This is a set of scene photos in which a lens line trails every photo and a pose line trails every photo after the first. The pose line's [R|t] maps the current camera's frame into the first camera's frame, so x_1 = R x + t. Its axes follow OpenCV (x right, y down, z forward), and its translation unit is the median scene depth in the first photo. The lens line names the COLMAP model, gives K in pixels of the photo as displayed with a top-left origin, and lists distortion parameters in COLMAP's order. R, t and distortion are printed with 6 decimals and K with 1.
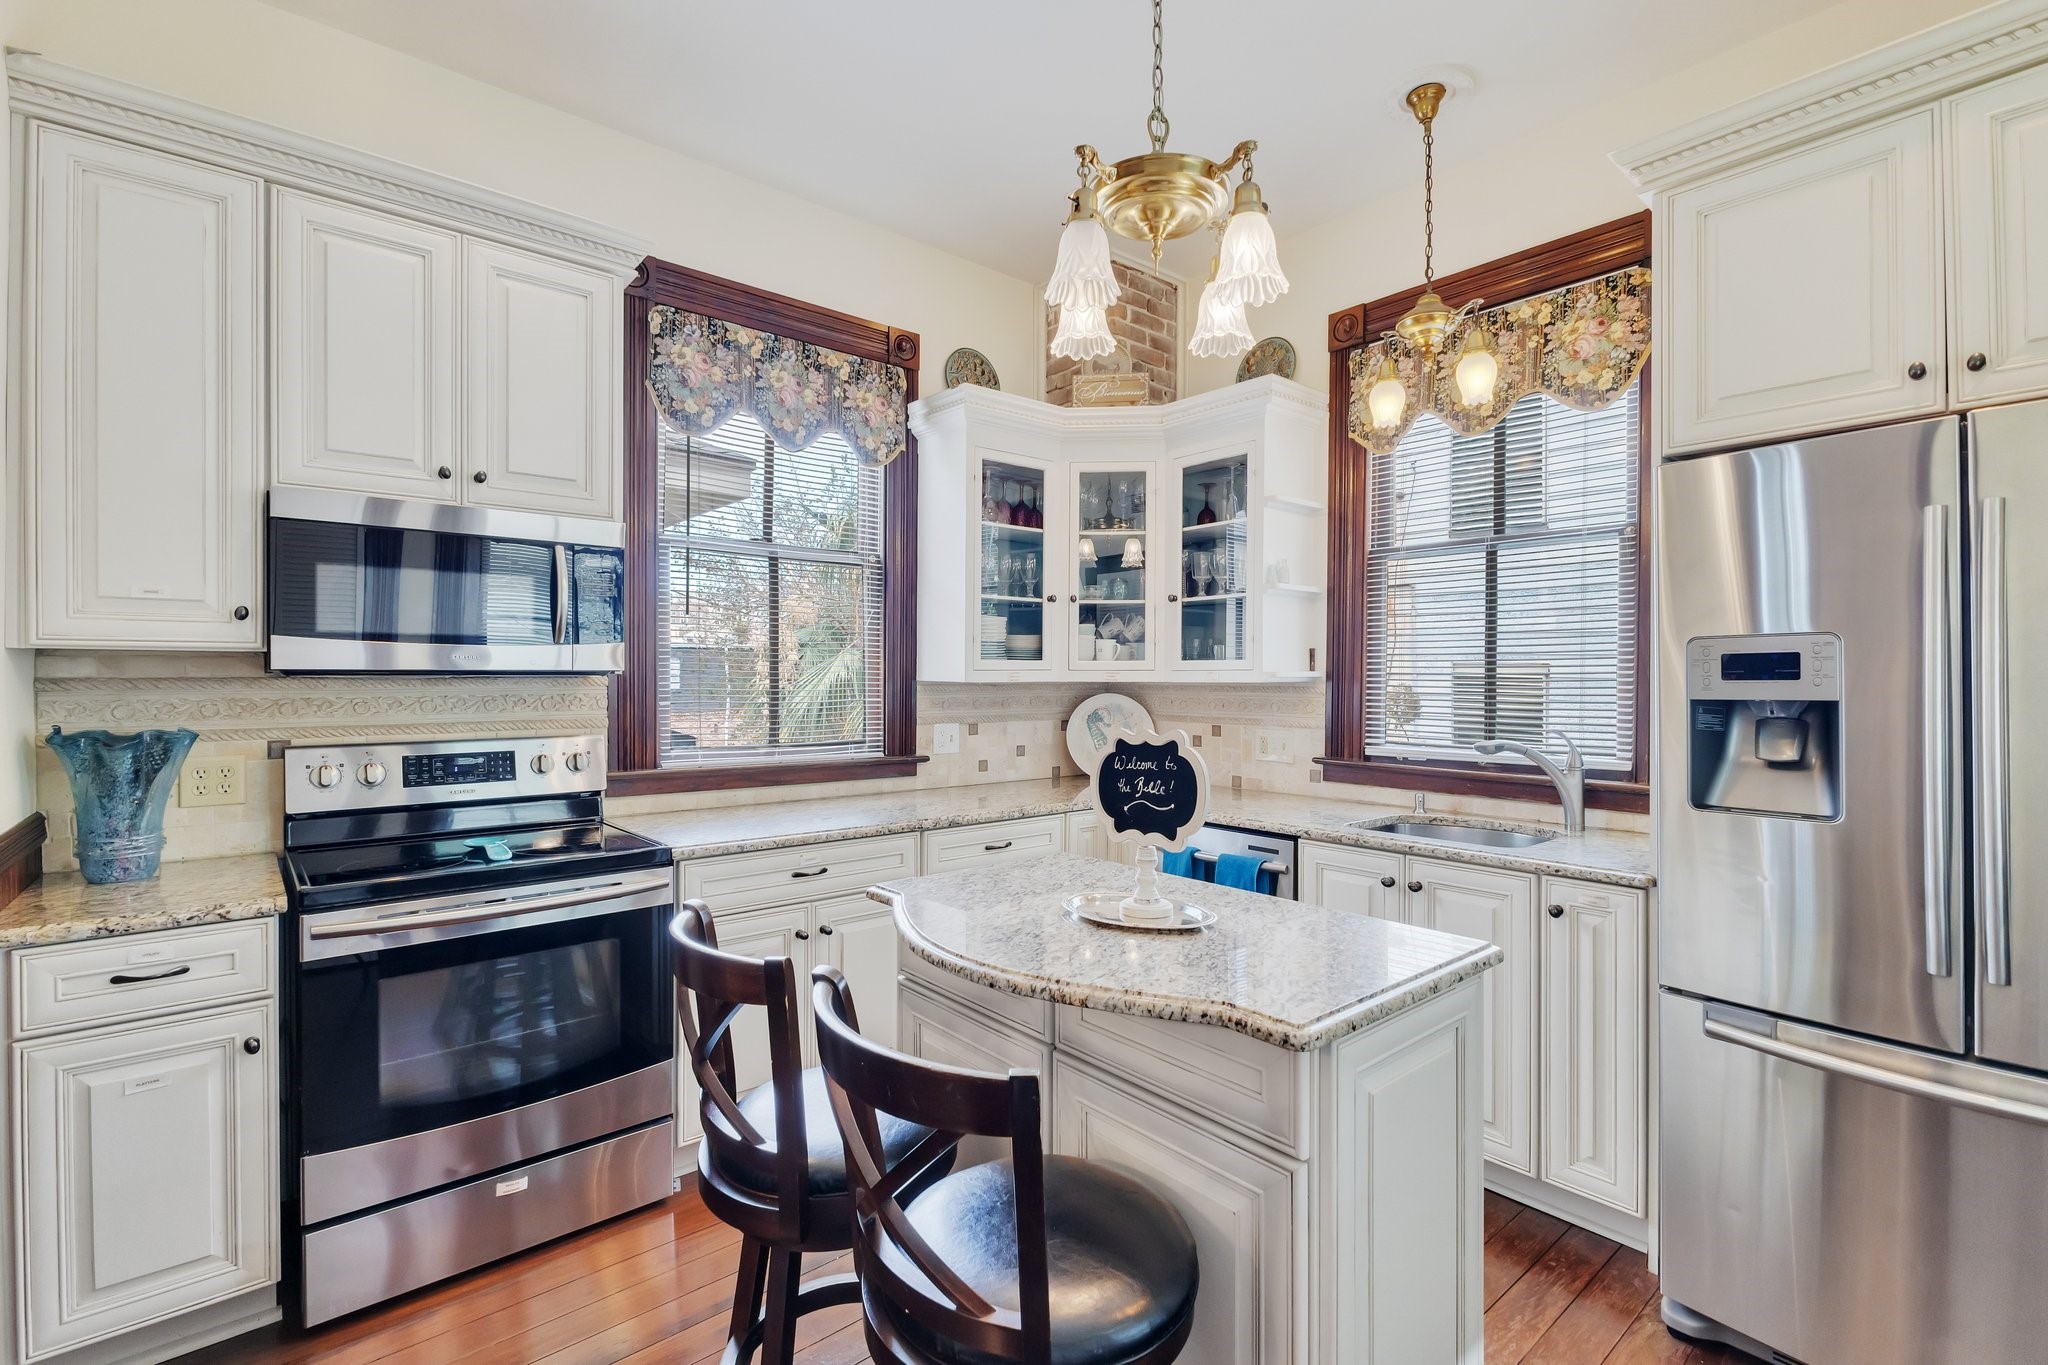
lens RADIAL K [[927.1, 0, 1030.0], [0, 927.1, 678.2], [0, 0, 1]] dist [-0.003300, -0.001069]
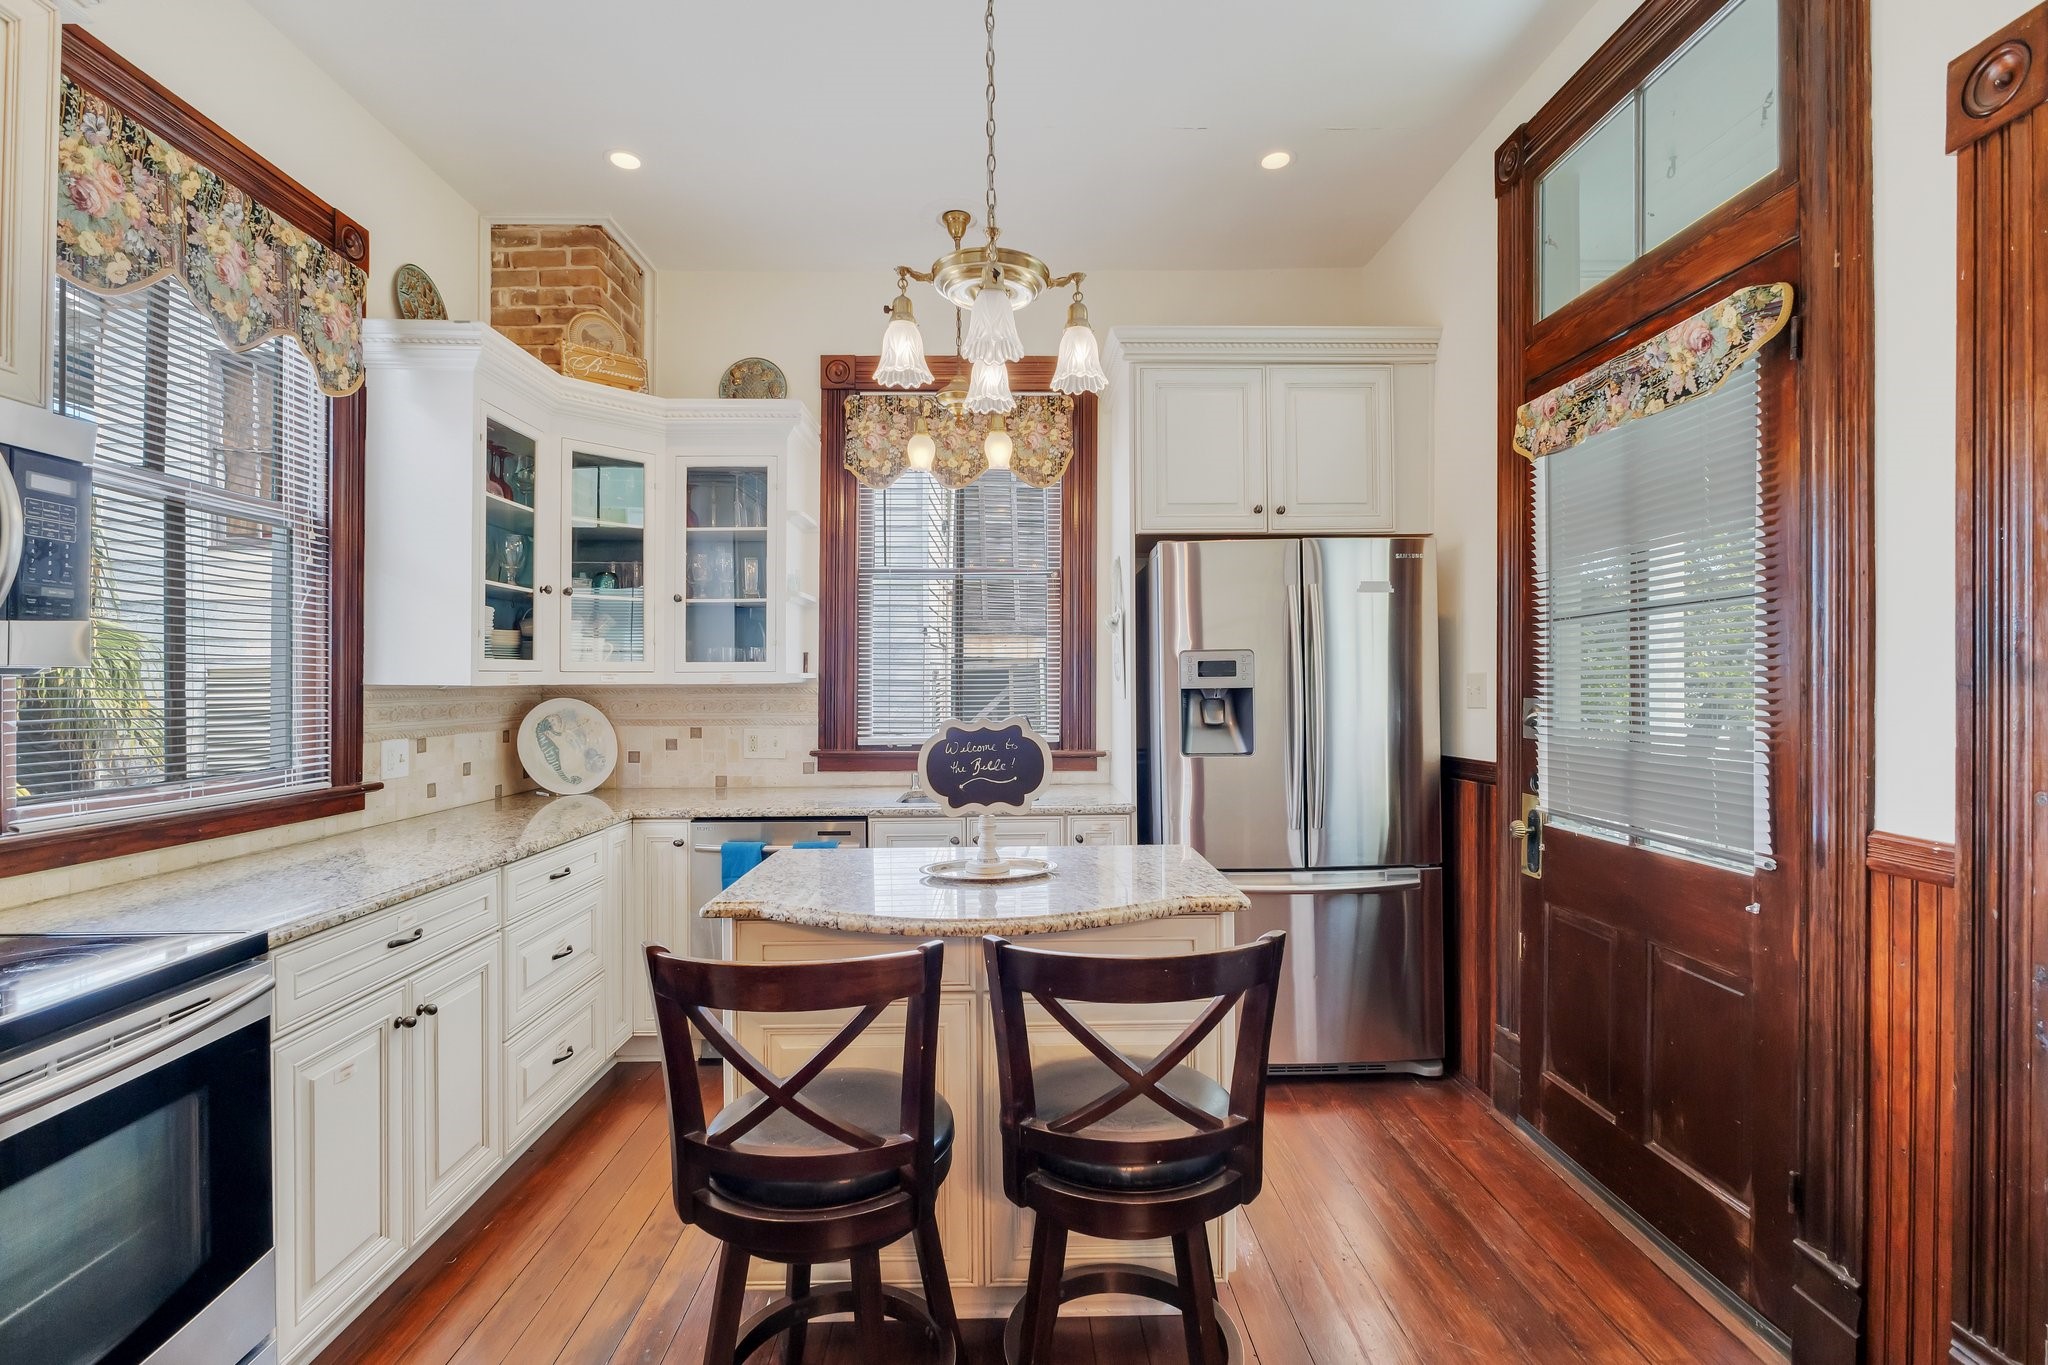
lens RADIAL K [[927.1, 0, 1026.3], [0, 927.1, 679.5], [0, 0, 1]] dist [-0.003300, -0.001069]
pose [[0.623578, -0.003104, 0.781755, -0.409579], [0.007385, 0.999971, -0.001920, 0.004438], [-0.781726, 0.006971, 0.623583, 0.111766]]
